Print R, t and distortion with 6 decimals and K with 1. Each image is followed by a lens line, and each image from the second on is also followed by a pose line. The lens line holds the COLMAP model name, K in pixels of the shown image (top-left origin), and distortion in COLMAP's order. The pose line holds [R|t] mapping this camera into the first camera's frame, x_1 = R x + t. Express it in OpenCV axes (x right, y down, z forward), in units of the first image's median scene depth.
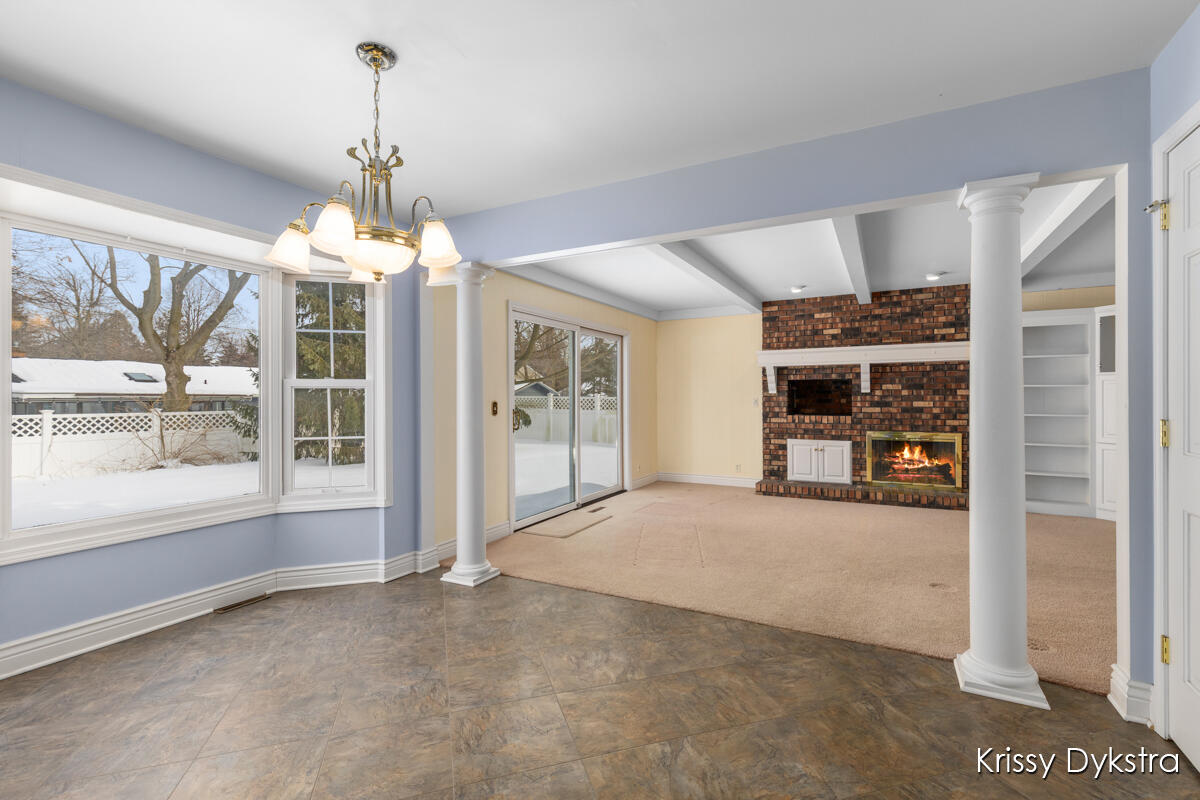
lens RADIAL K [[533.6, 0, 600.0], [0, 533.6, 400.0], [0, 0, 1]] dist [0.002518, 0.000047]
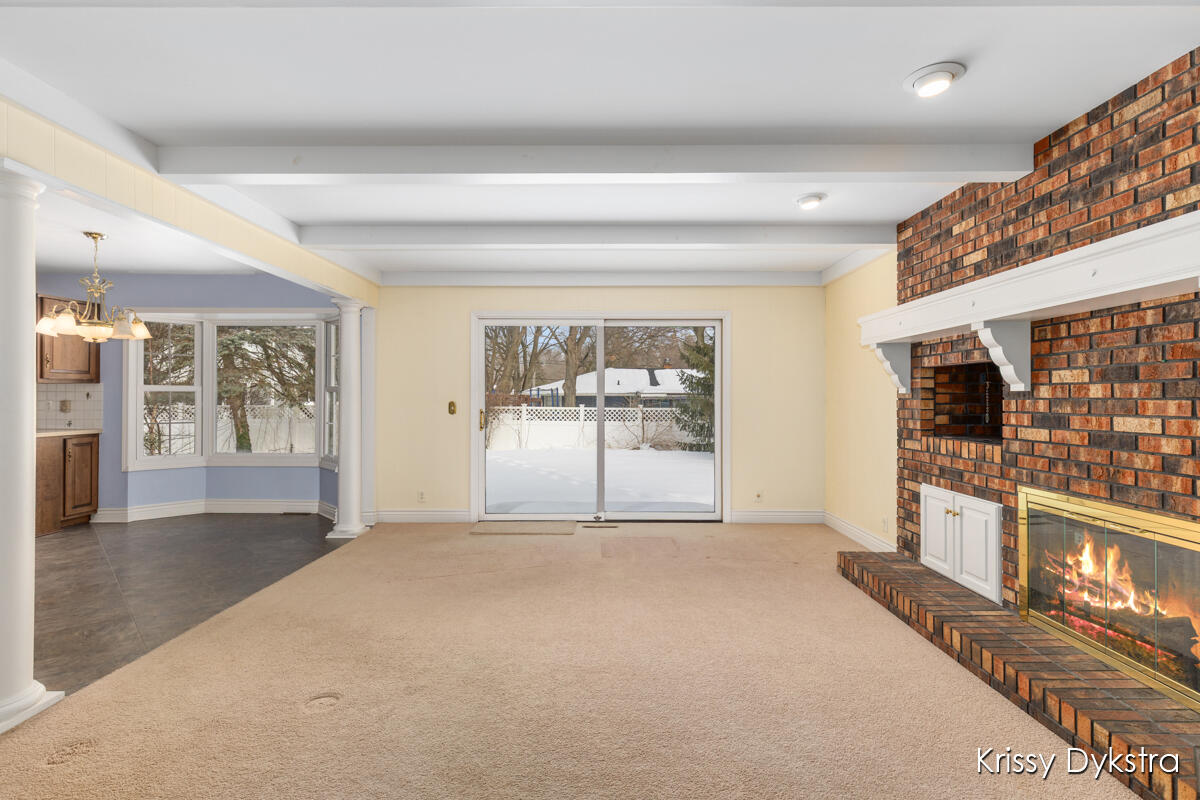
lens RADIAL K [[557.1, 0, 602.5], [0, 557.1, 395.4], [0, 0, 1]] dist [-0.002602, -0.000717]
pose [[0.473571, 0.001366, -0.880755, 0.724883], [-0.007424, 0.999969, -0.002441, -0.007509], [0.880725, 0.007695, 0.473566, 0.513497]]
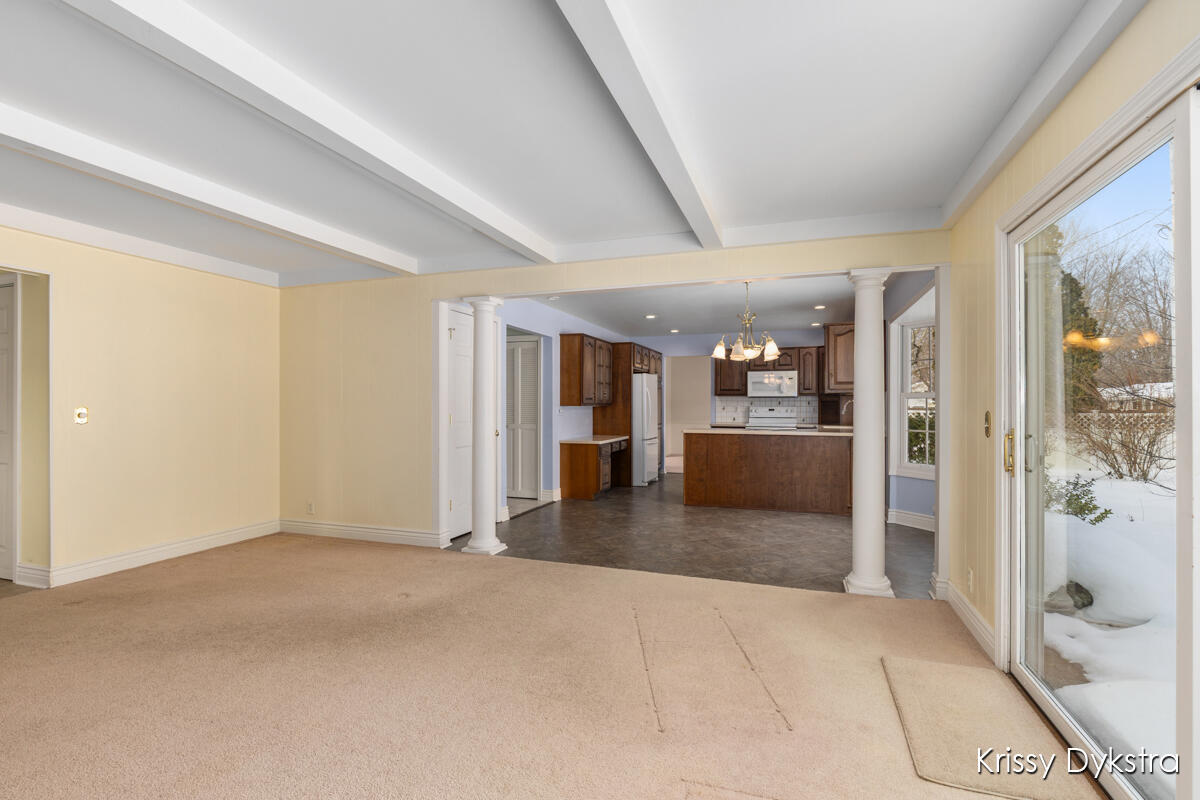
lens RADIAL K [[557.1, 0, 602.5], [0, 557.1, 395.4], [0, 0, 1]] dist [-0.002602, -0.000717]
pose [[-0.987059, 0.000200, -0.160355, 0.227481], [0.001783, 0.999951, -0.009732, -0.007995], [0.160345, -0.009892, -0.987011, 1.098957]]
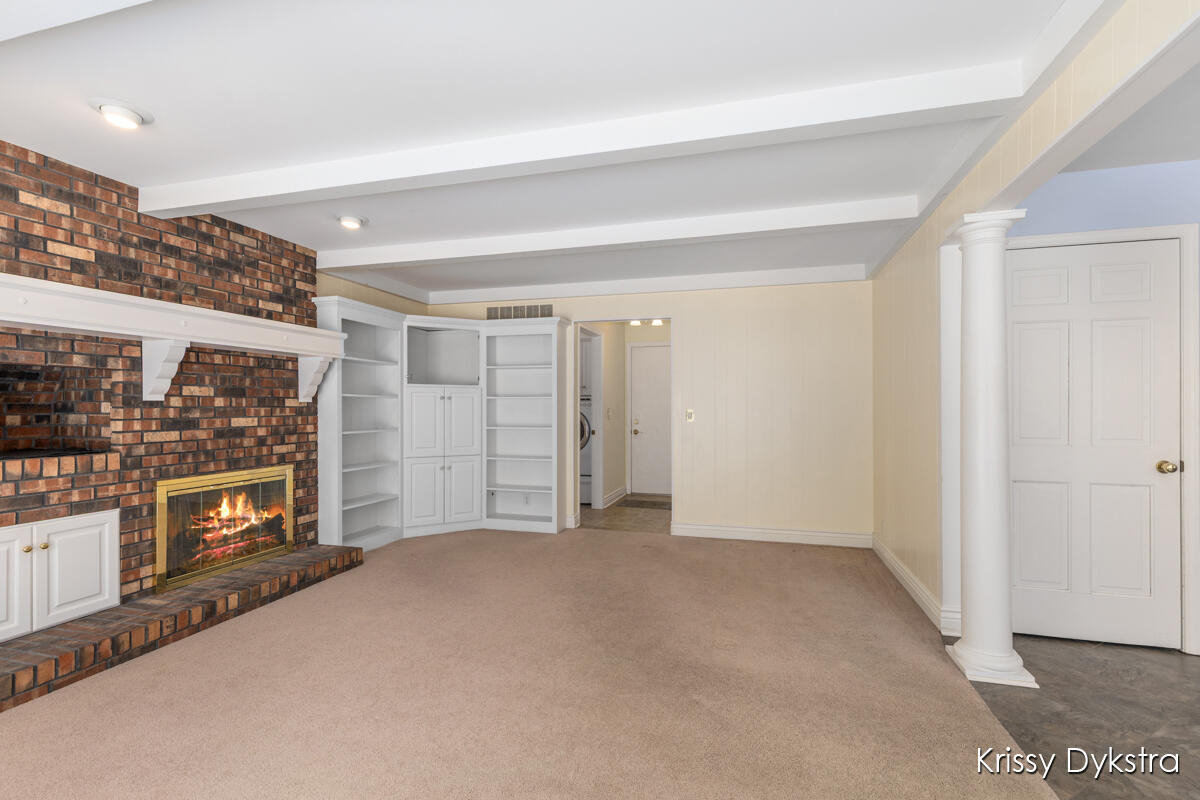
lens RADIAL K [[540.2, 0, 601.9], [0, 540.2, 405.6], [0, 0, 1]] dist [0.002259, 0.000299]
pose [[-0.215978, 0.006504, 0.976376, -0.063557], [0.006116, 0.999967, -0.005309, -0.004771], [-0.976379, 0.004825, -0.216011, 0.713744]]
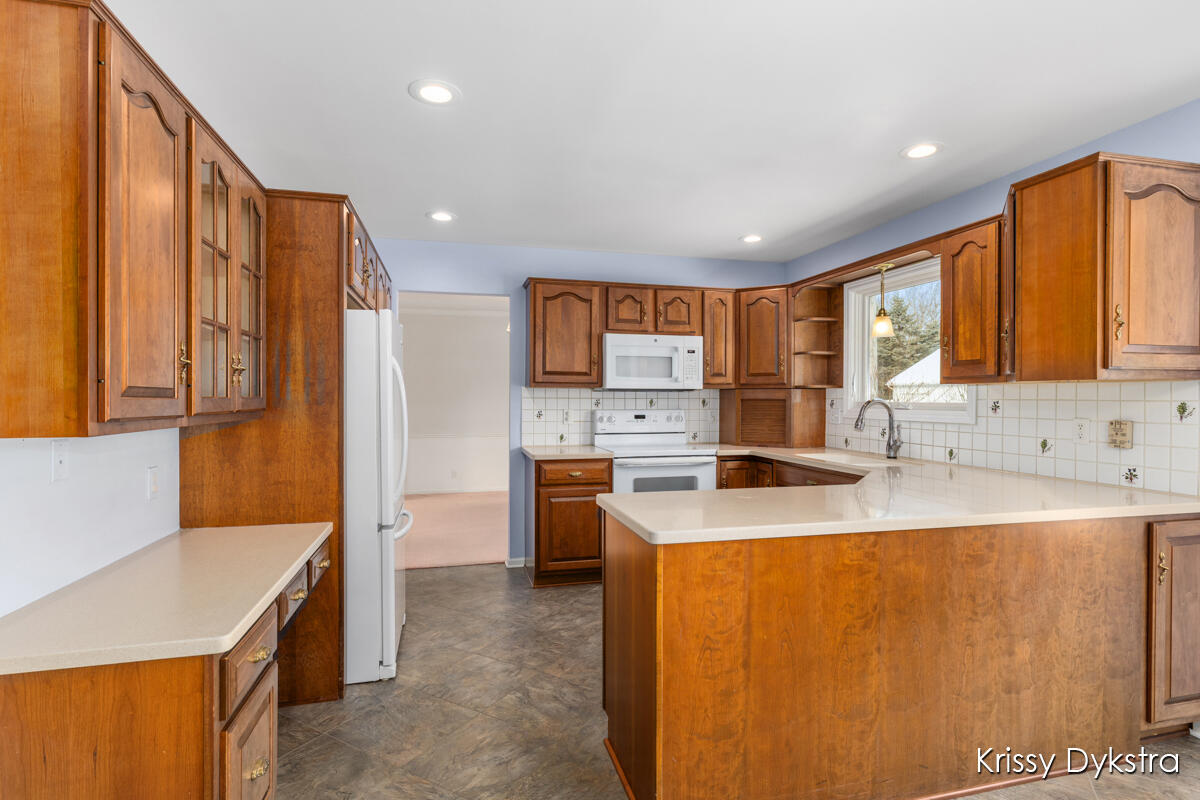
lens RADIAL K [[583.0, 0, 600.0], [0, 583.0, 400.0], [0, 0, 1]] dist [0.000078, 0.000111]
pose [[-0.729575, 0.004698, -0.683884, 0.095713], [-0.003373, 0.999940, 0.010466, -0.012225], [0.683892, 0.009942, -0.729515, 0.235389]]
